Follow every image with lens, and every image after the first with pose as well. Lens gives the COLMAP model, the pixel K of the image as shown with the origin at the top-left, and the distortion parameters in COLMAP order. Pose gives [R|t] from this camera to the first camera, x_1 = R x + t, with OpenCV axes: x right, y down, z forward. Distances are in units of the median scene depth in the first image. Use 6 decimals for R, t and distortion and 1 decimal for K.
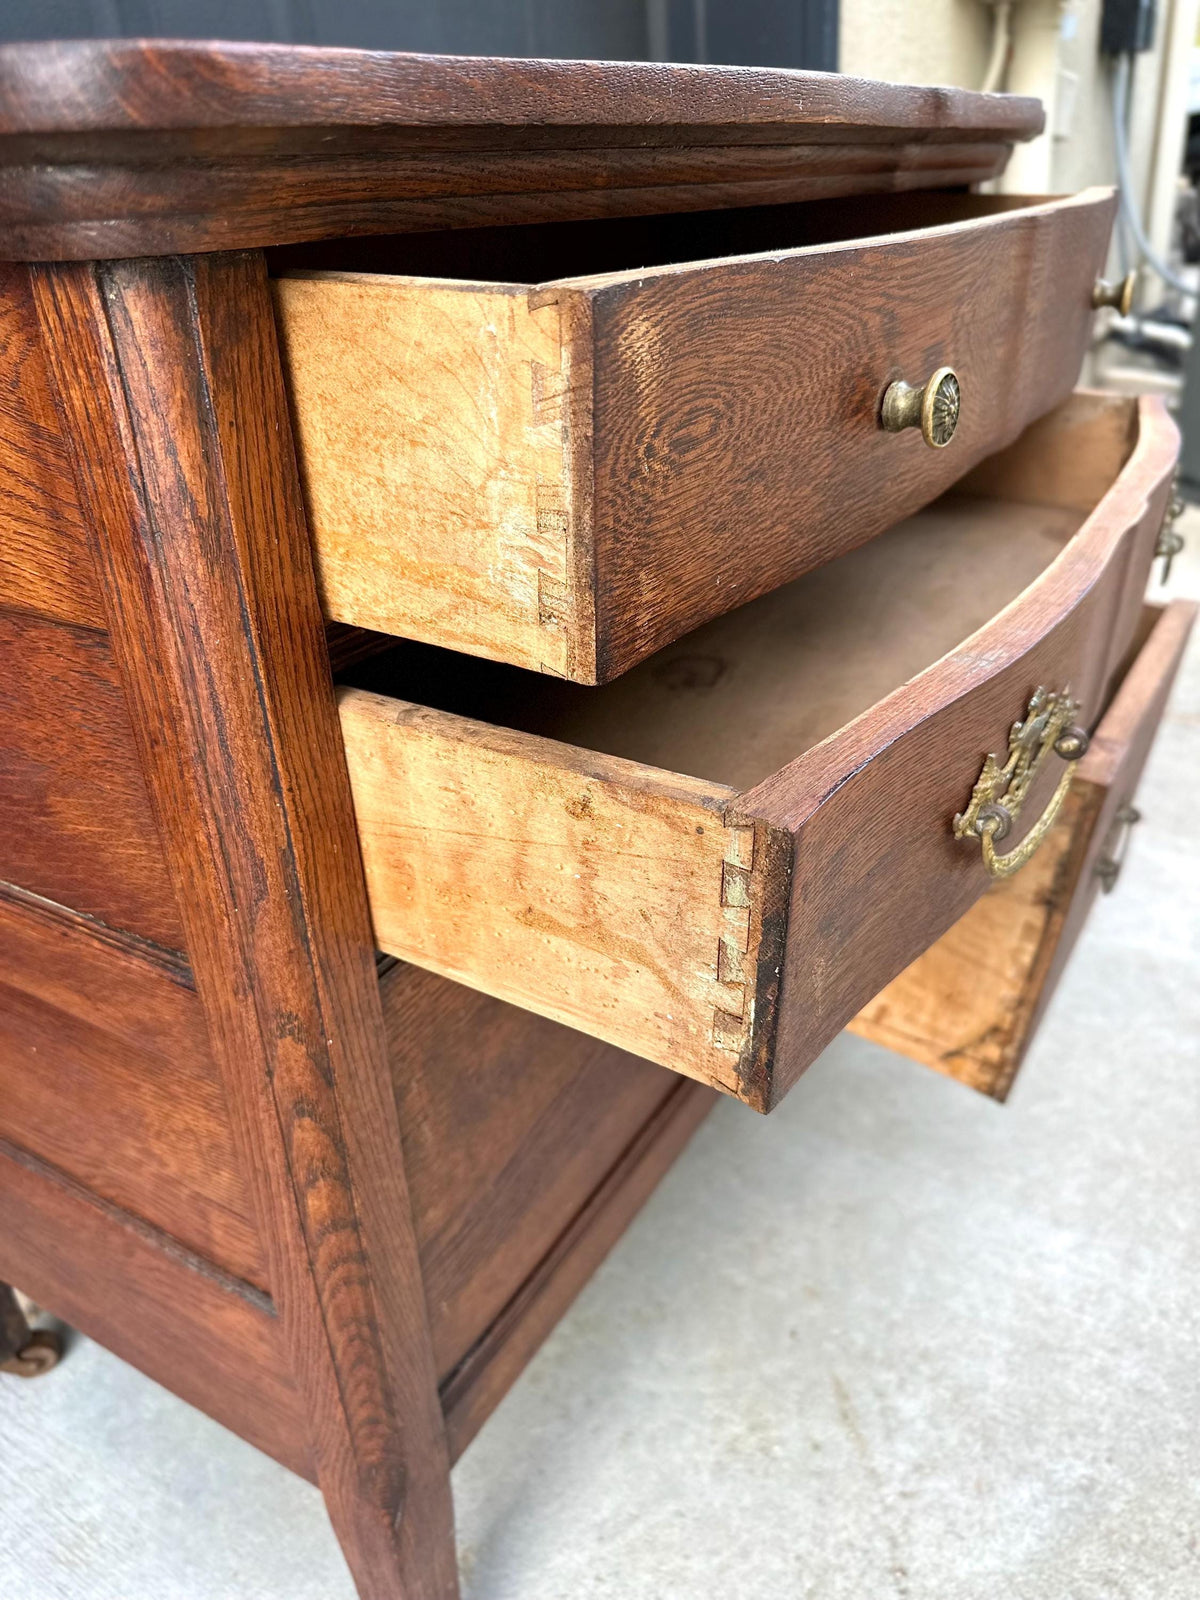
lens RADIAL K [[1163.3, 0, 600.0], [0, 1163.3, 800.0], [0, 0, 1]] dist [0.060238, -0.144517]
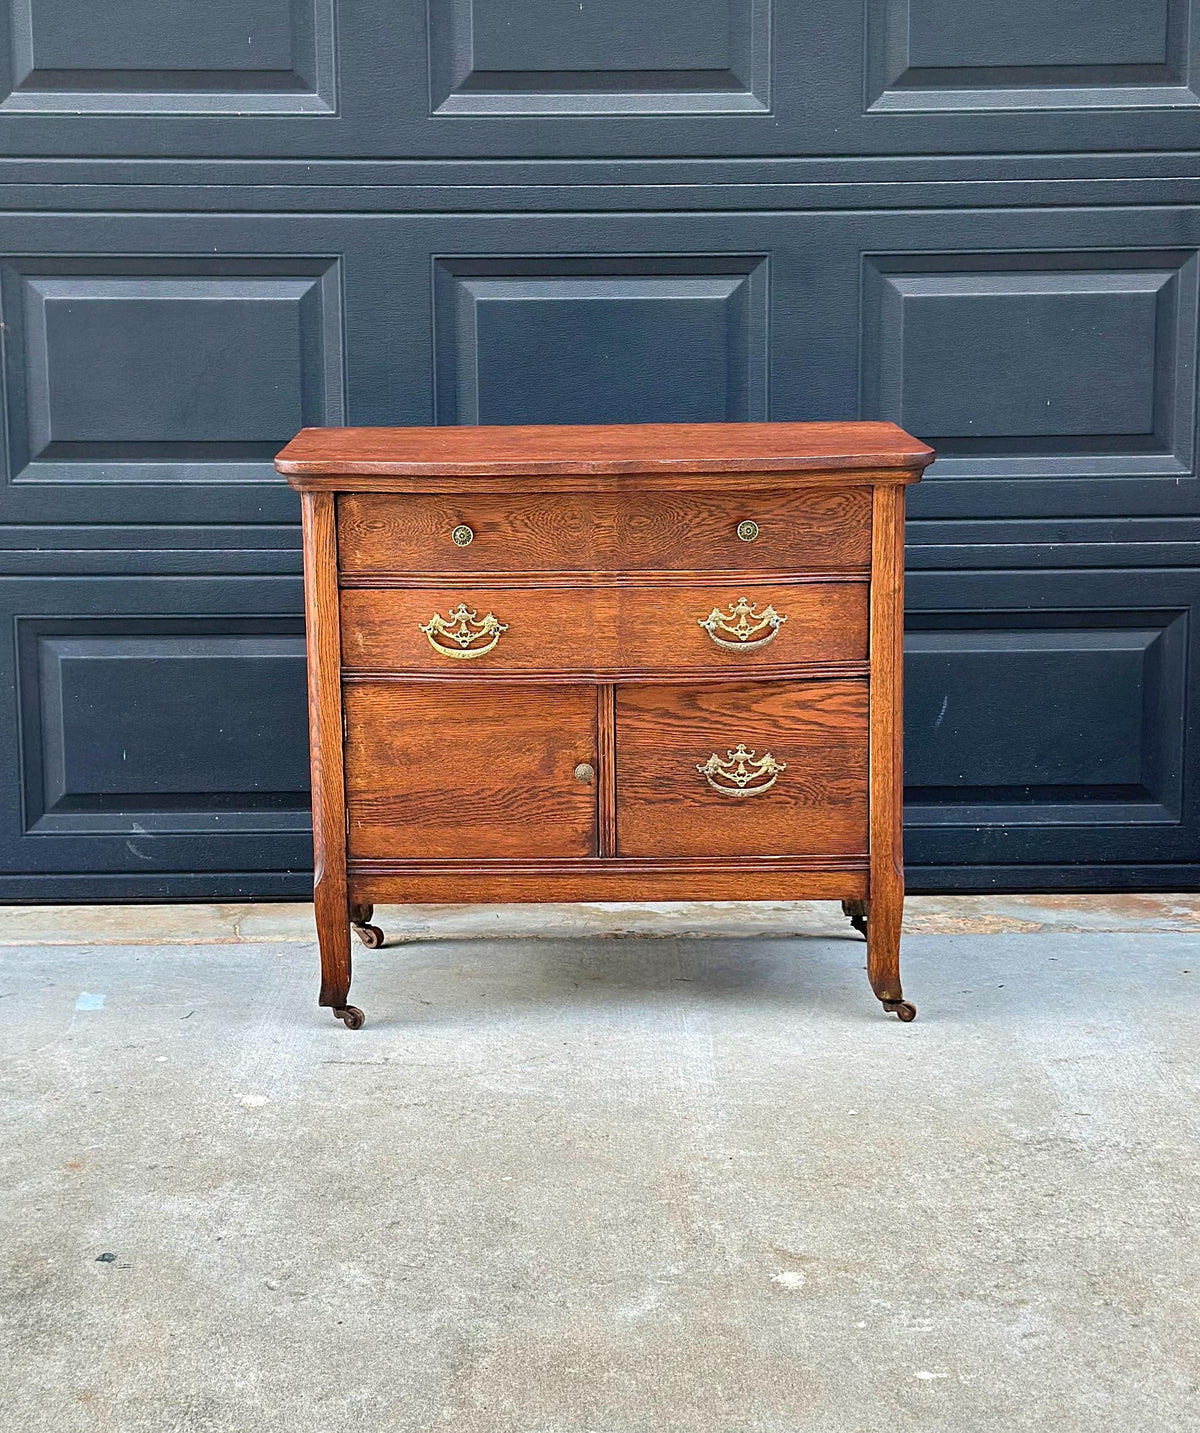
lens RADIAL K [[2468.9, 0, 585.3], [0, 2468.9, 659.2], [0, 0, 1]] dist [0.118778, 0.164649]
pose [[0.516563, 0.181514, -0.836789, 7.640674], [-0.412189, 0.909301, -0.057207, 0.272615], [0.750509, 0.374466, 0.544529, -3.021783]]
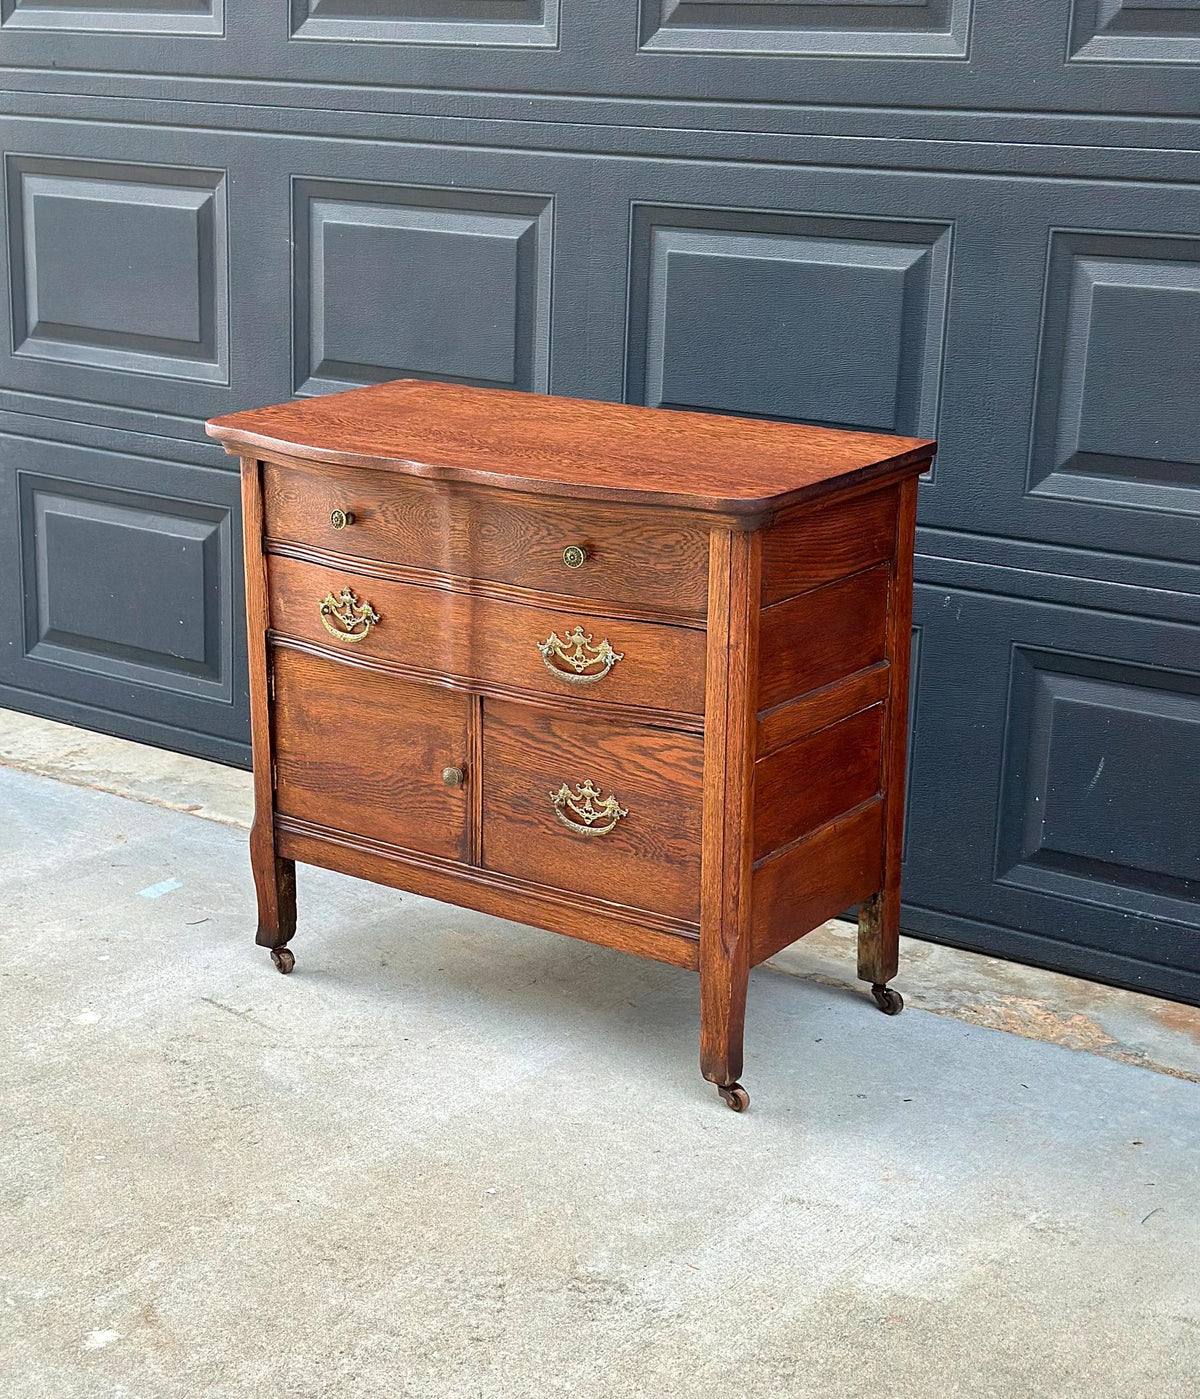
lens RADIAL K [[2411.7, 0, 573.6], [0, 2411.7, 737.7], [0, 0, 1]] dist [0.120279, 0.039581]
pose [[-0.083126, 0.325484, -0.941886, 8.141617], [-0.475275, 0.817792, 0.324547, -2.928907], [0.875902, 0.474633, 0.086714, 1.566434]]
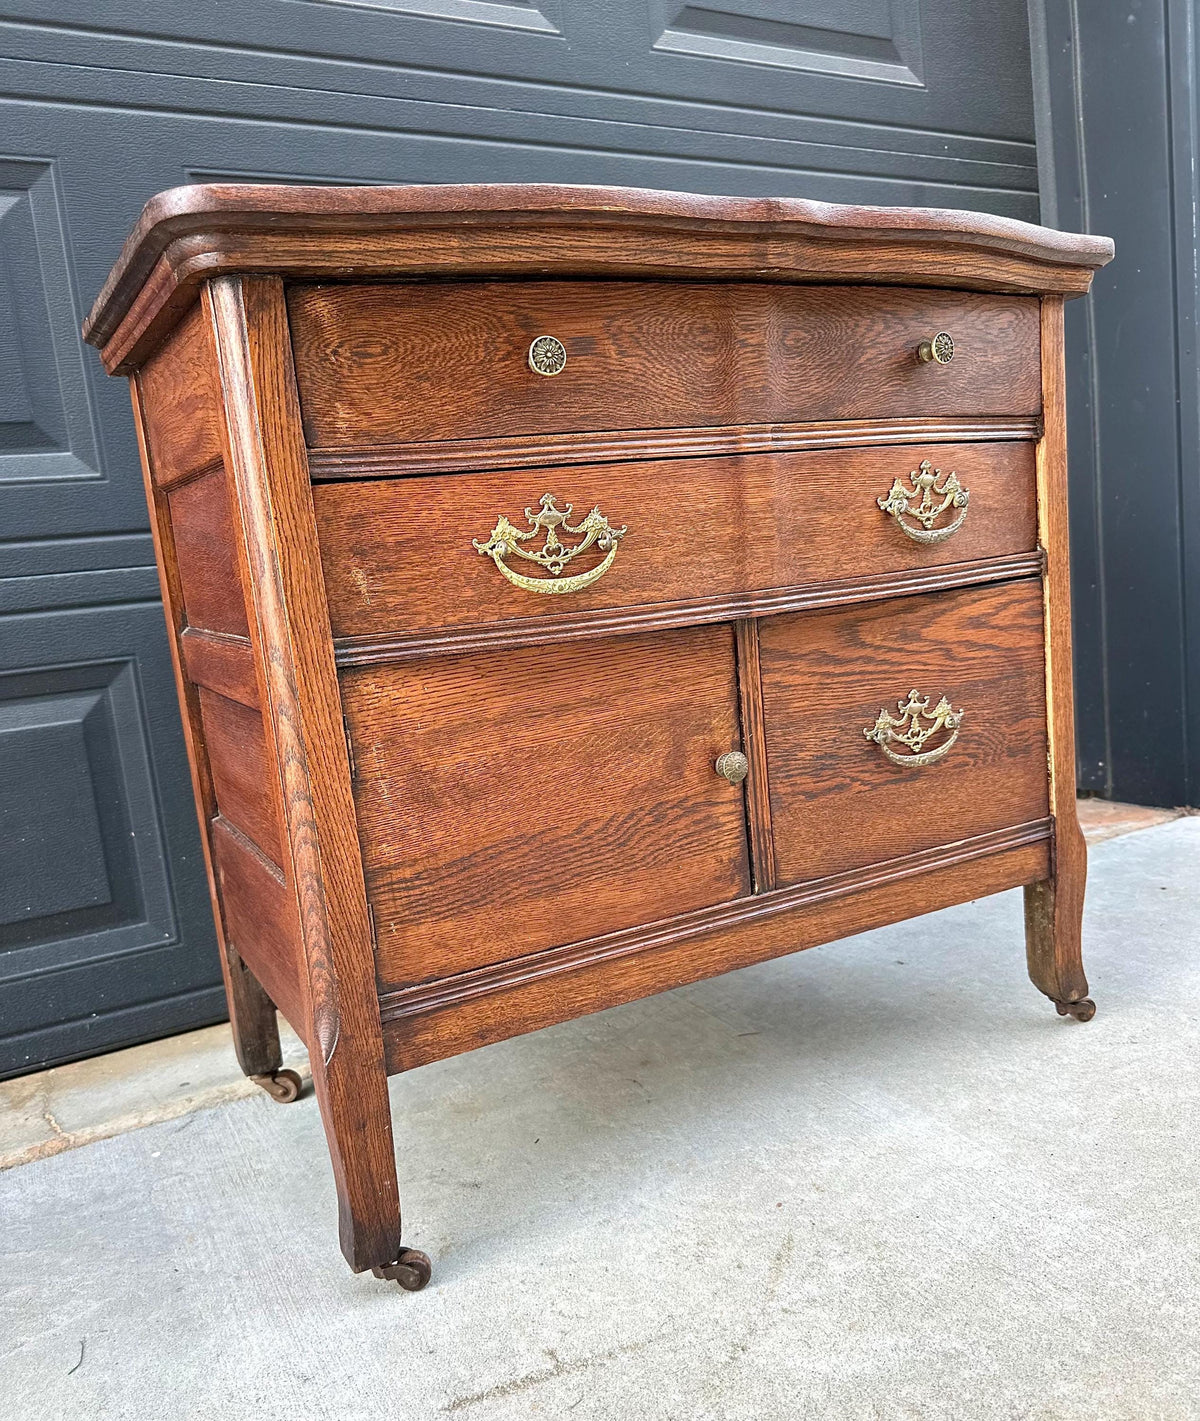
lens RADIAL K [[1135.8, 0, 602.5], [0, 1135.8, 736.9], [0, 0, 1]] dist [0.191703, -0.448838]
pose [[0.860137, 0.047953, -0.507804, 1.302441], [-0.189221, 0.954529, -0.230370, 0.727540], [0.473667, 0.294237, 0.830099, -0.327076]]
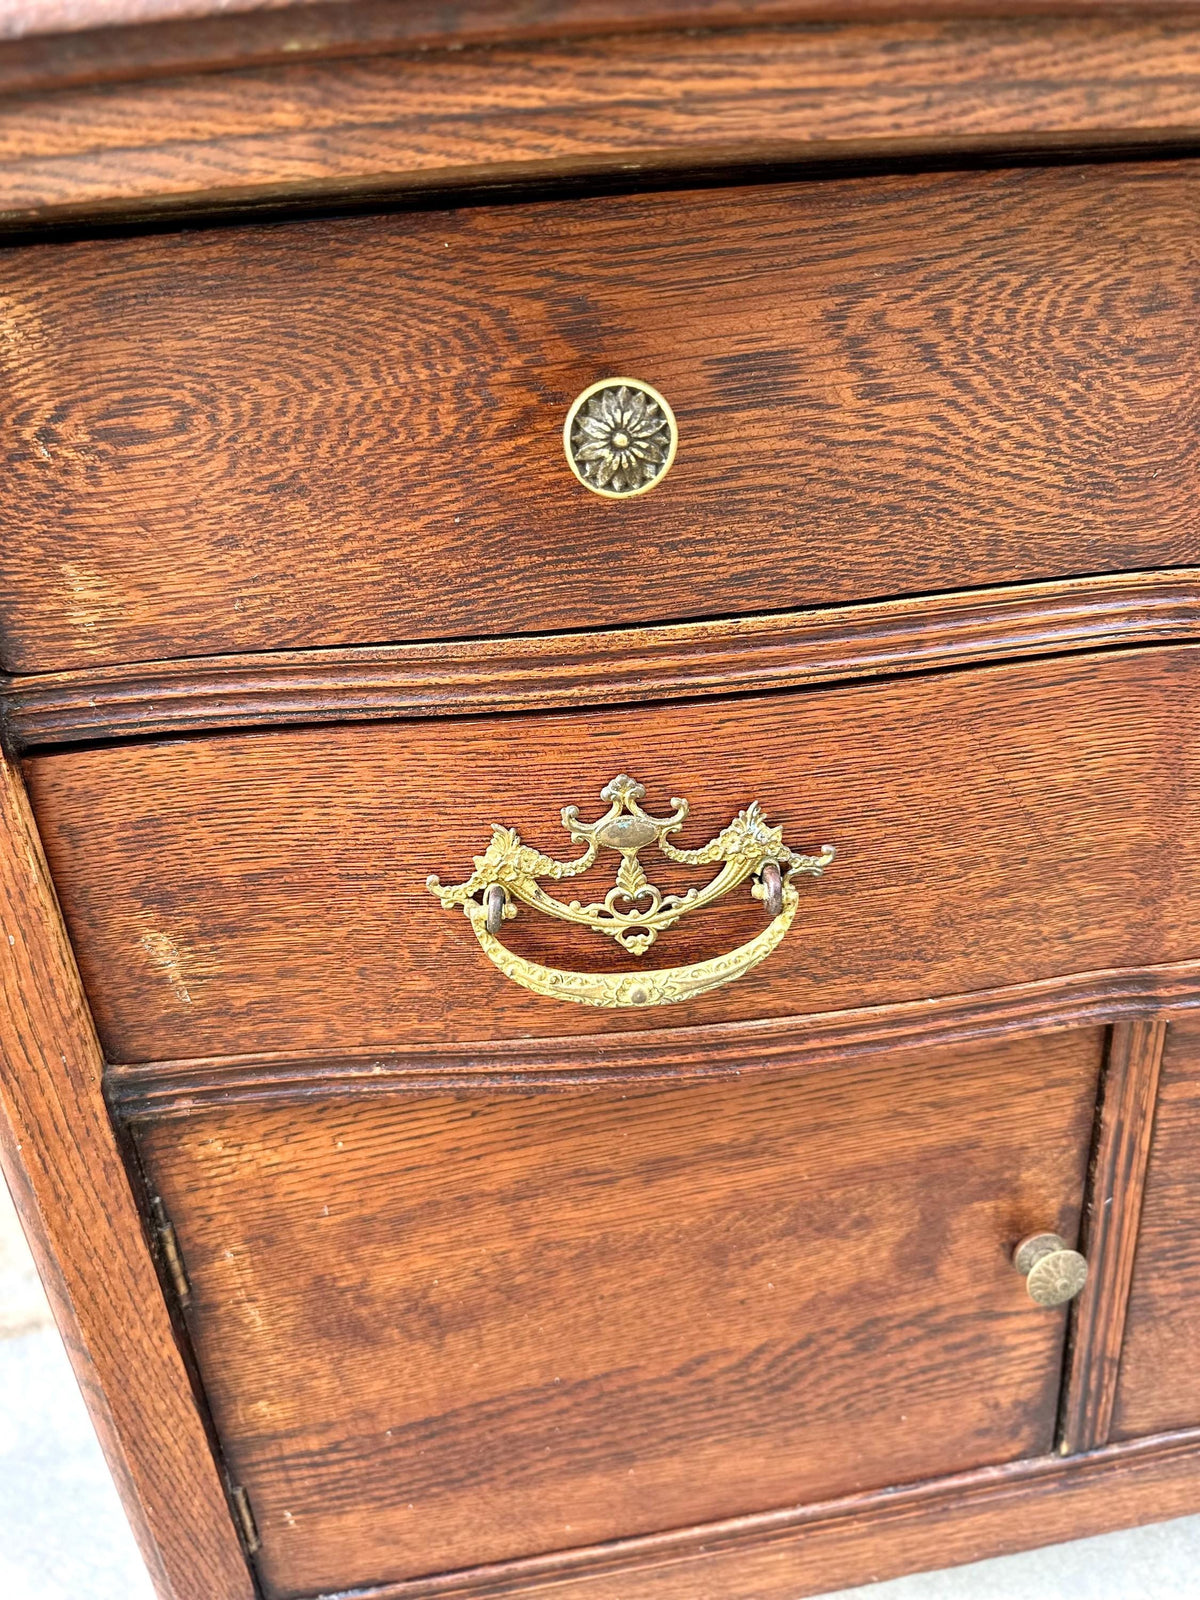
lens RADIAL K [[1163.3, 0, 600.0], [0, 1163.3, 800.0], [0, 0, 1]] dist [0.060238, -0.144517]
pose [[0.641769, 0.289389, -0.710202, 0.662045], [-0.321846, 0.942204, 0.093090, -0.288840], [0.696095, 0.168834, 0.697816, 0.728766]]
